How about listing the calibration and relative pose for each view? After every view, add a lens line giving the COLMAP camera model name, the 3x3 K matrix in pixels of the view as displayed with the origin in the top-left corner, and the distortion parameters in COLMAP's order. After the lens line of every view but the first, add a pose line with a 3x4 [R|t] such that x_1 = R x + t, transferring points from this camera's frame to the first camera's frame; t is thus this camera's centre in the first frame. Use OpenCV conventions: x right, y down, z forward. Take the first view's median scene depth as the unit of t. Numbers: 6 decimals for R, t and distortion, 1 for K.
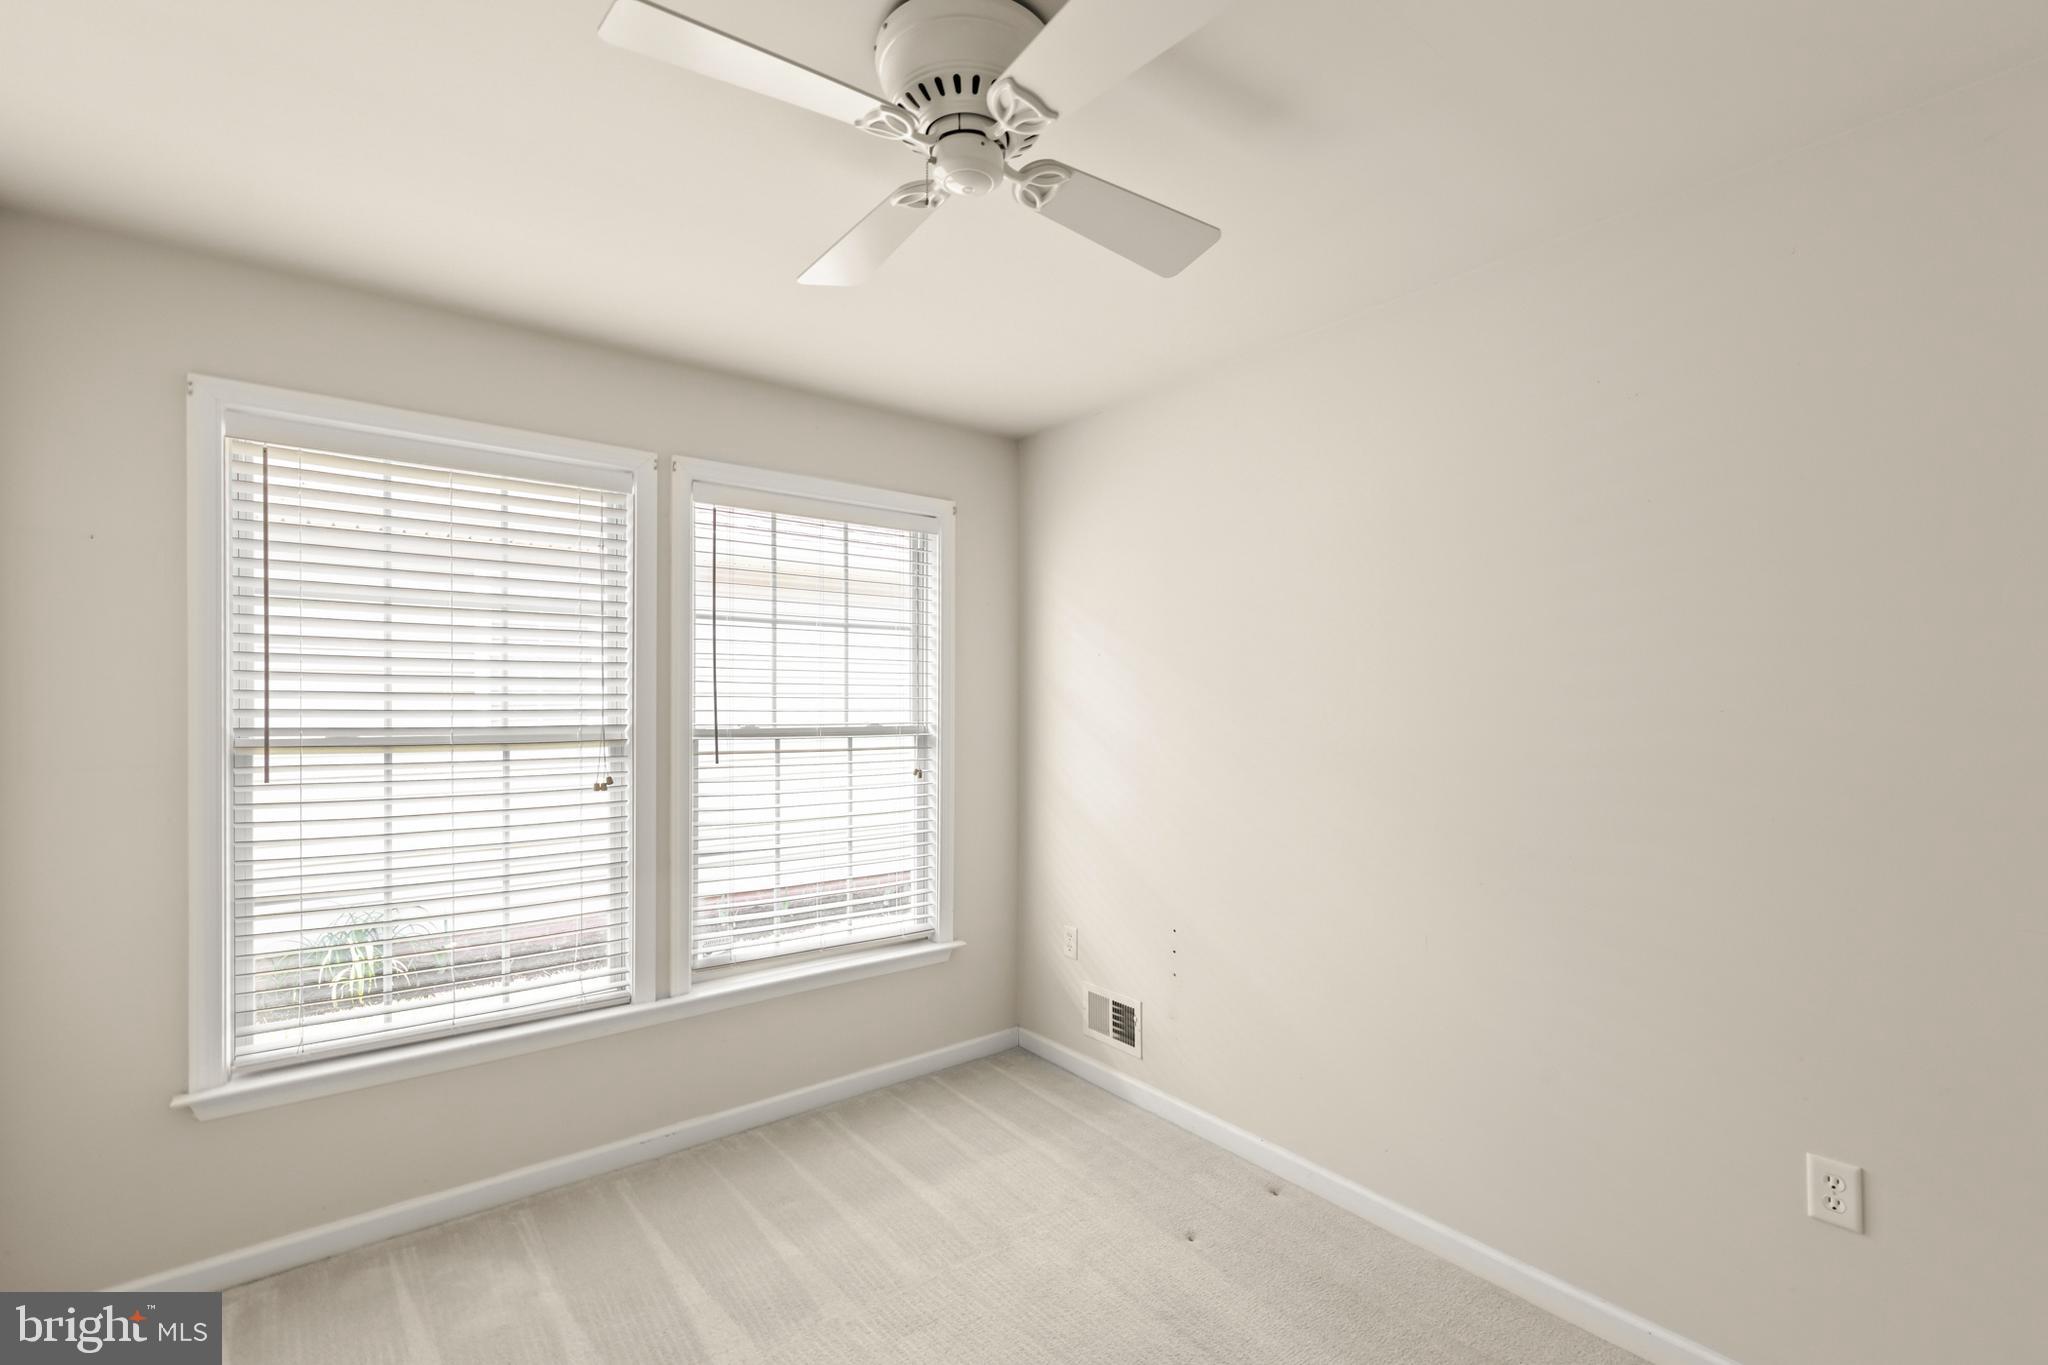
lens RADIAL K [[859.4, 0, 1018.5], [0, 859.4, 702.0], [0, 0, 1]] dist [-0.000099, 0.000229]
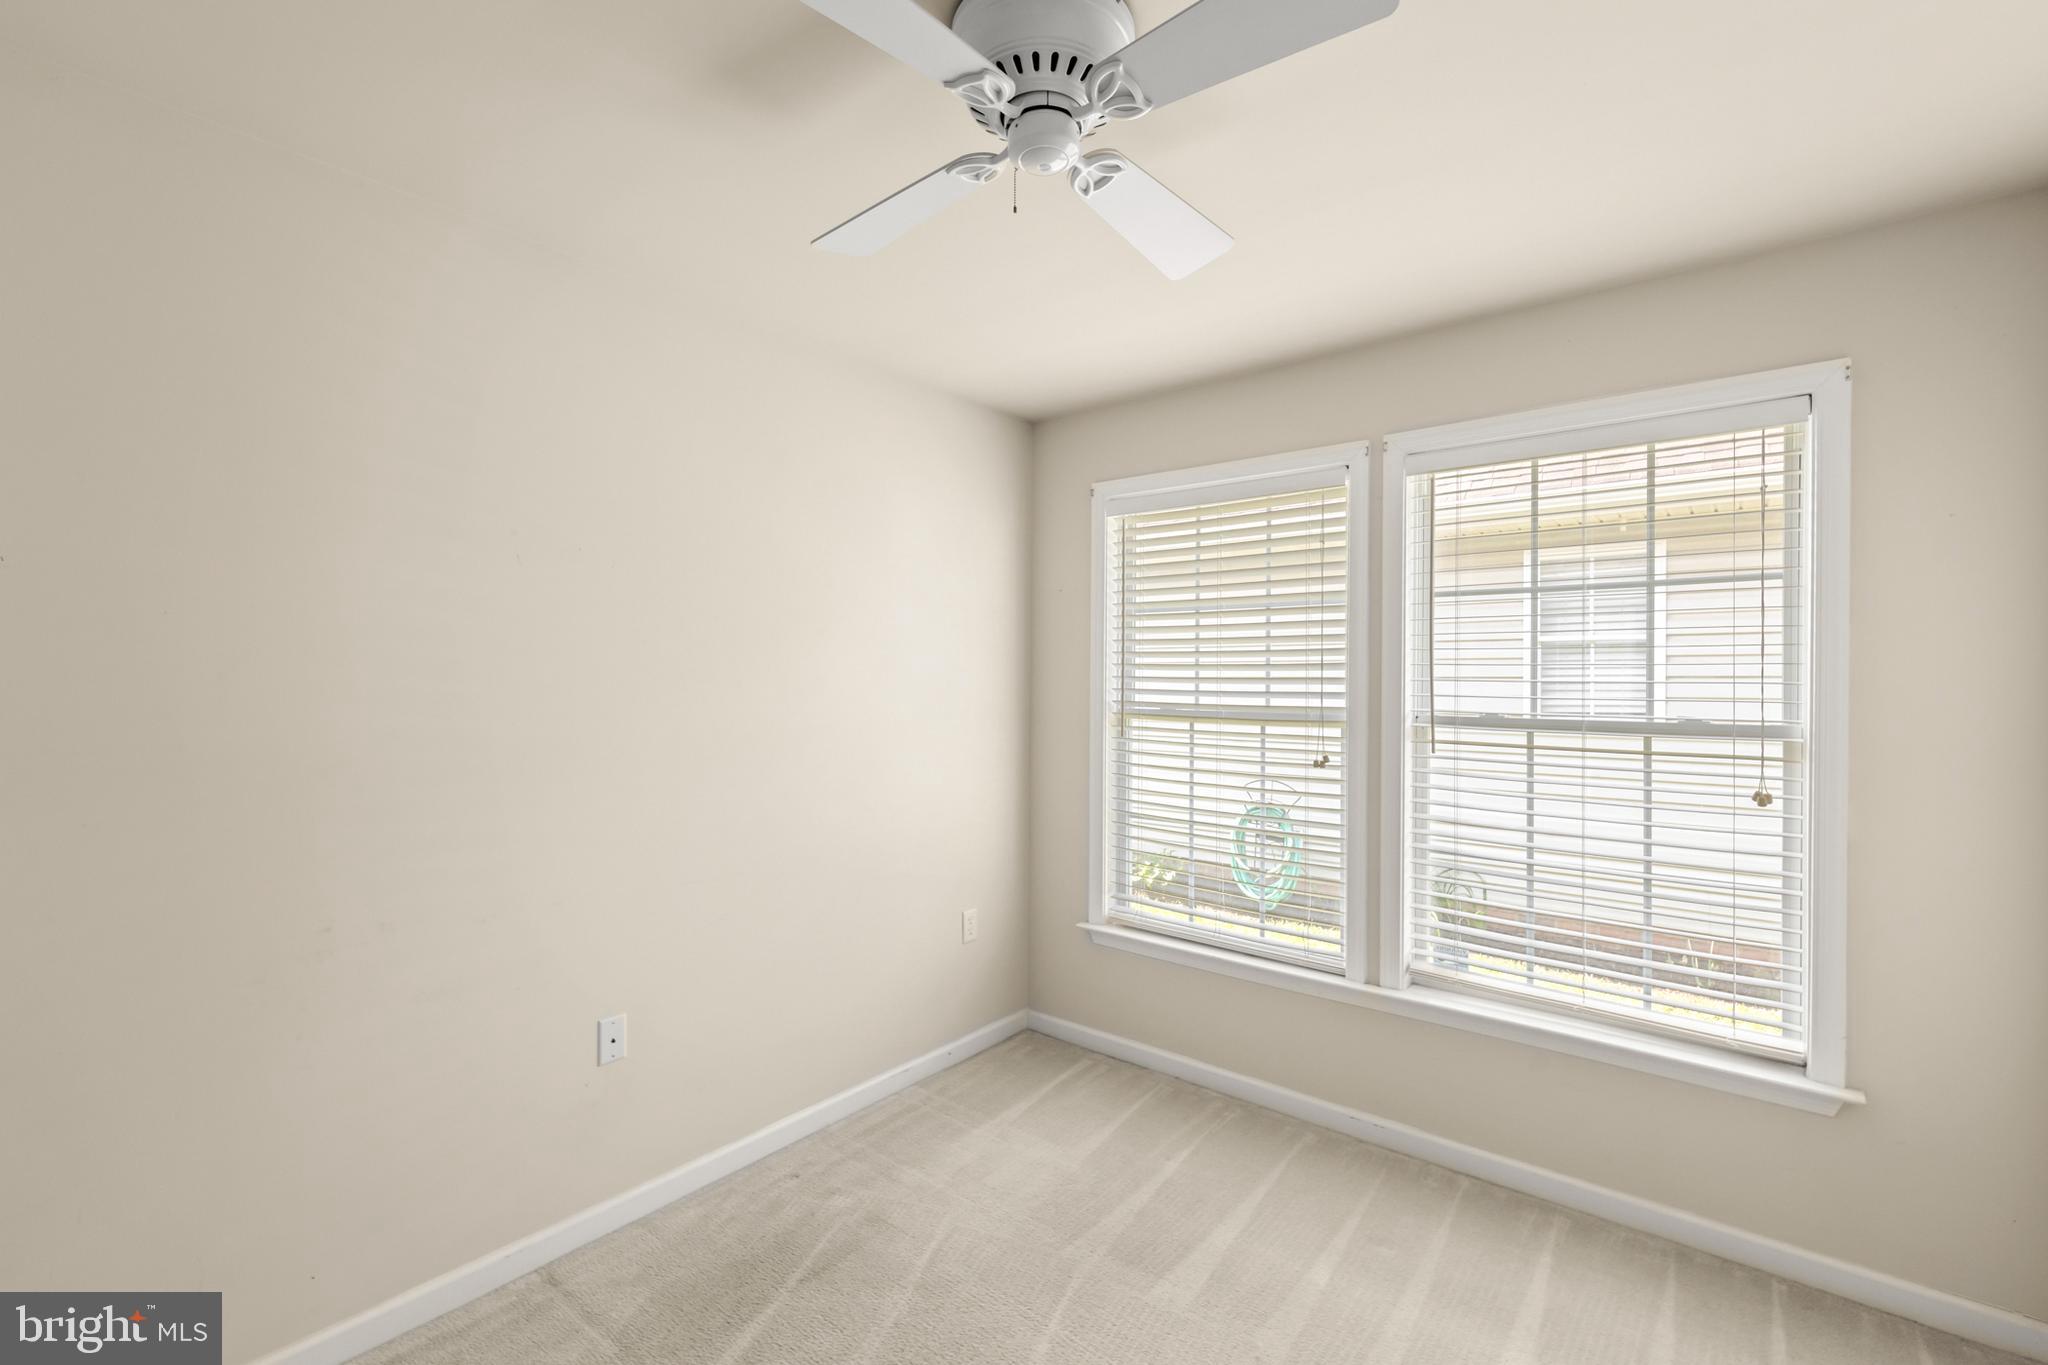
lens RADIAL K [[859.0, 0, 1024.3], [0, 859.0, 676.9], [0, 0, 1]] dist [0.003337, 0.000402]
pose [[0.246328, -0.007412, -0.969158, 0.427336], [-0.009721, 0.999902, -0.010118, 0.003276], [0.969138, 0.011913, 0.246232, 0.340387]]
